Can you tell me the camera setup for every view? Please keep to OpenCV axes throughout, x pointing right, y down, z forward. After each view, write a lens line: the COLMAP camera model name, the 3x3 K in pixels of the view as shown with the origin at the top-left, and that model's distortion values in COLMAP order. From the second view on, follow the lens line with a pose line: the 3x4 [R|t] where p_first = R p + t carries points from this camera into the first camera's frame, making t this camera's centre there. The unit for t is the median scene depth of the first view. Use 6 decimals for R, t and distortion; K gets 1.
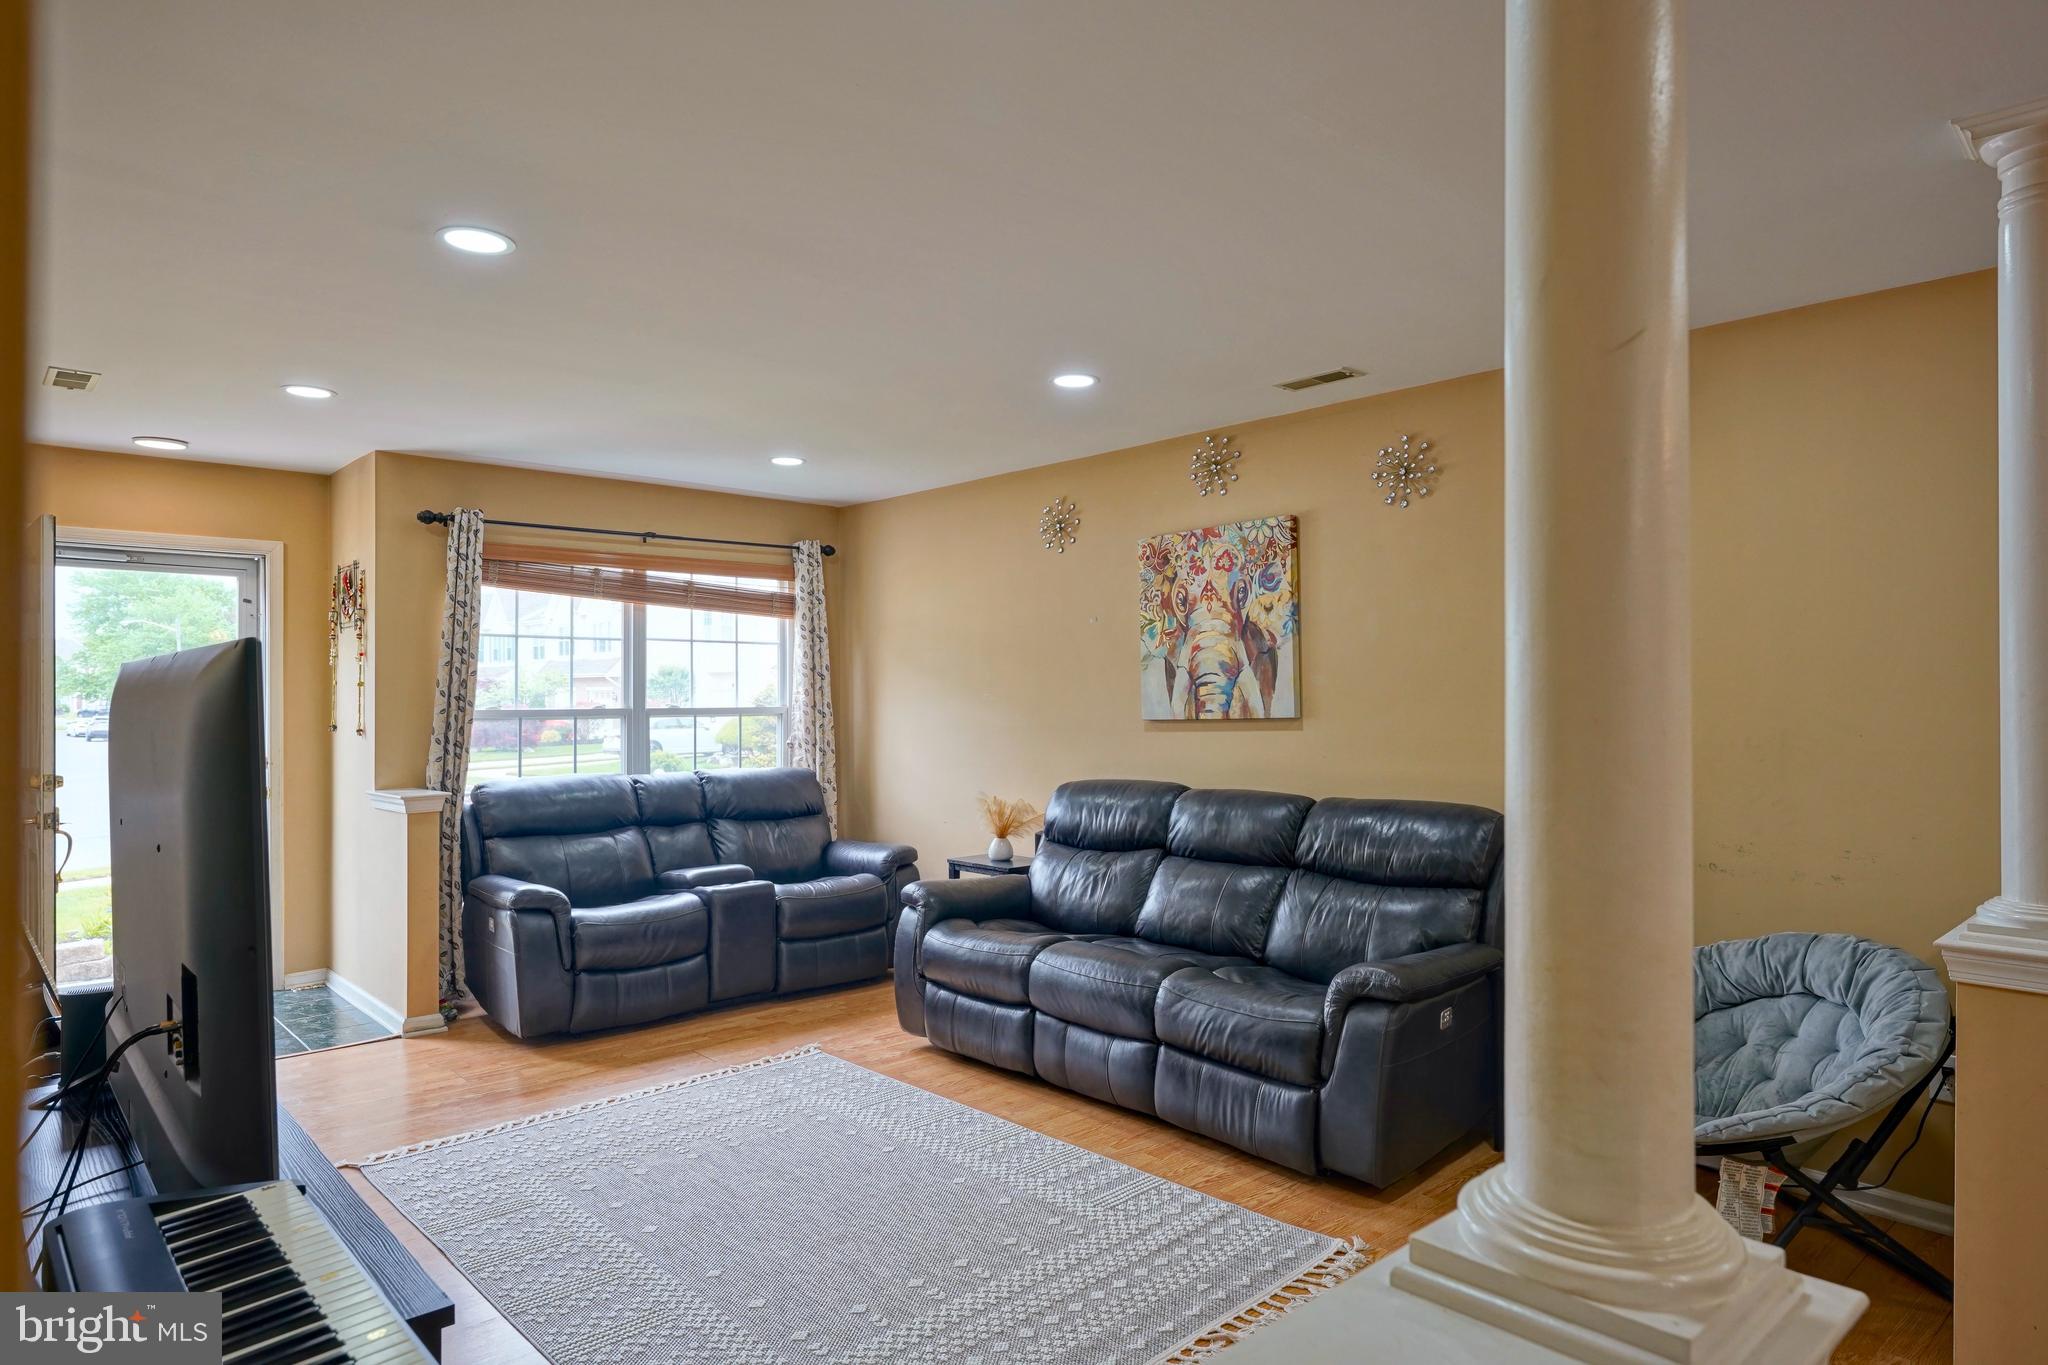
lens RADIAL K [[1194.2, 0, 1029.6], [0, 1194.2, 686.2], [0, 0, 1]] dist [0.002023, -0.000387]
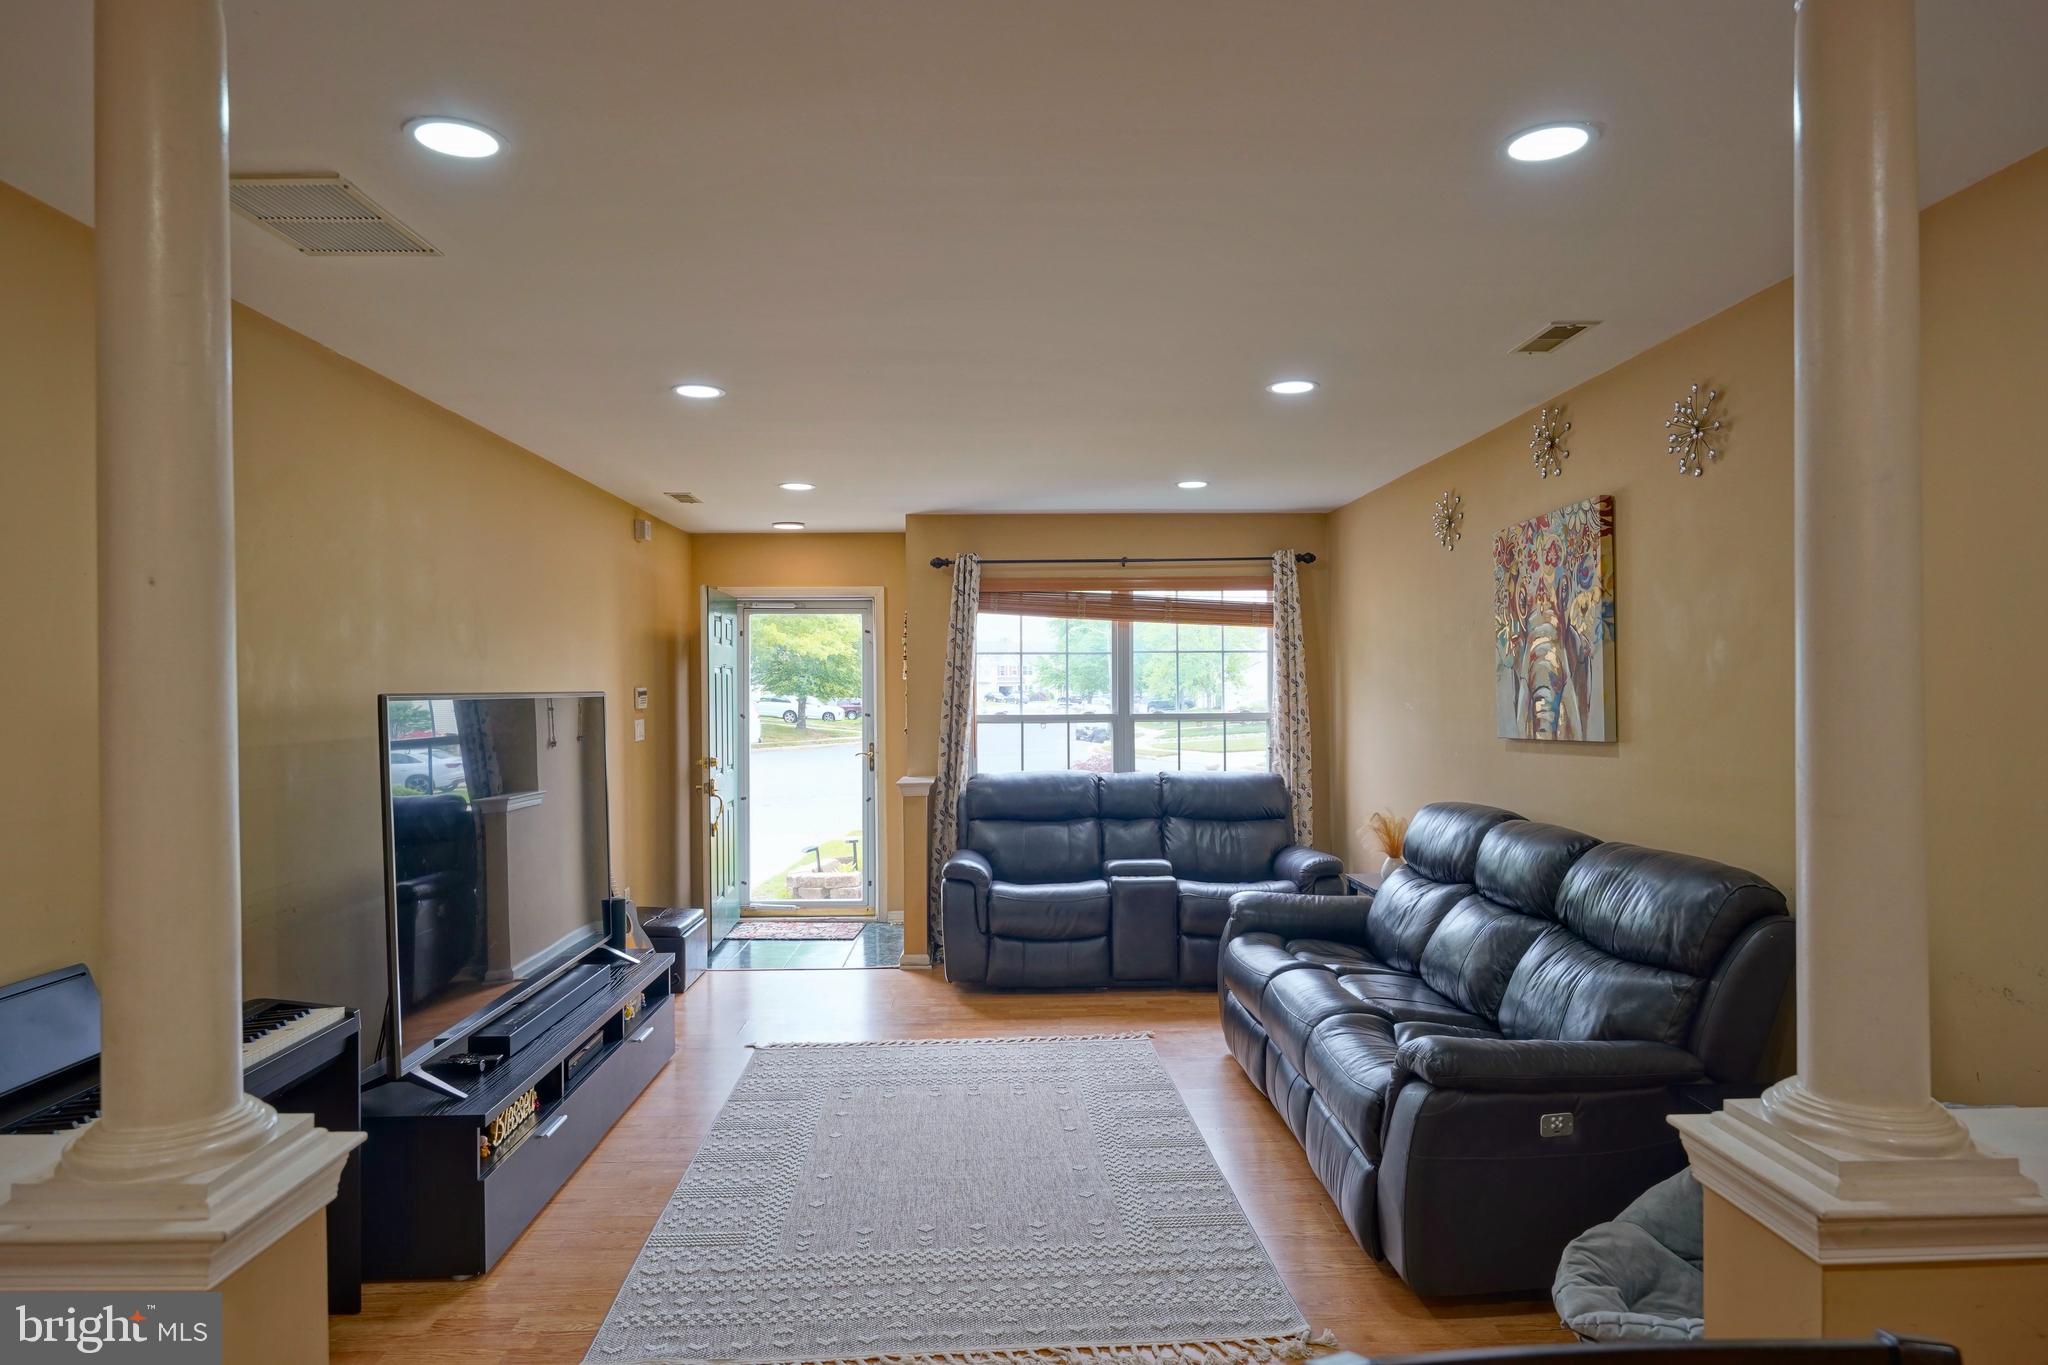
lens RADIAL K [[1194.2, 0, 1028.9], [0, 1194.2, 687.5], [0, 0, 1]] dist [0.002023, -0.000387]
pose [[0.759832, -0.002482, -0.650114, 0.393971], [0.009766, 0.999923, 0.007597, -0.018327], [0.650046, -0.012122, 0.759798, 0.100532]]
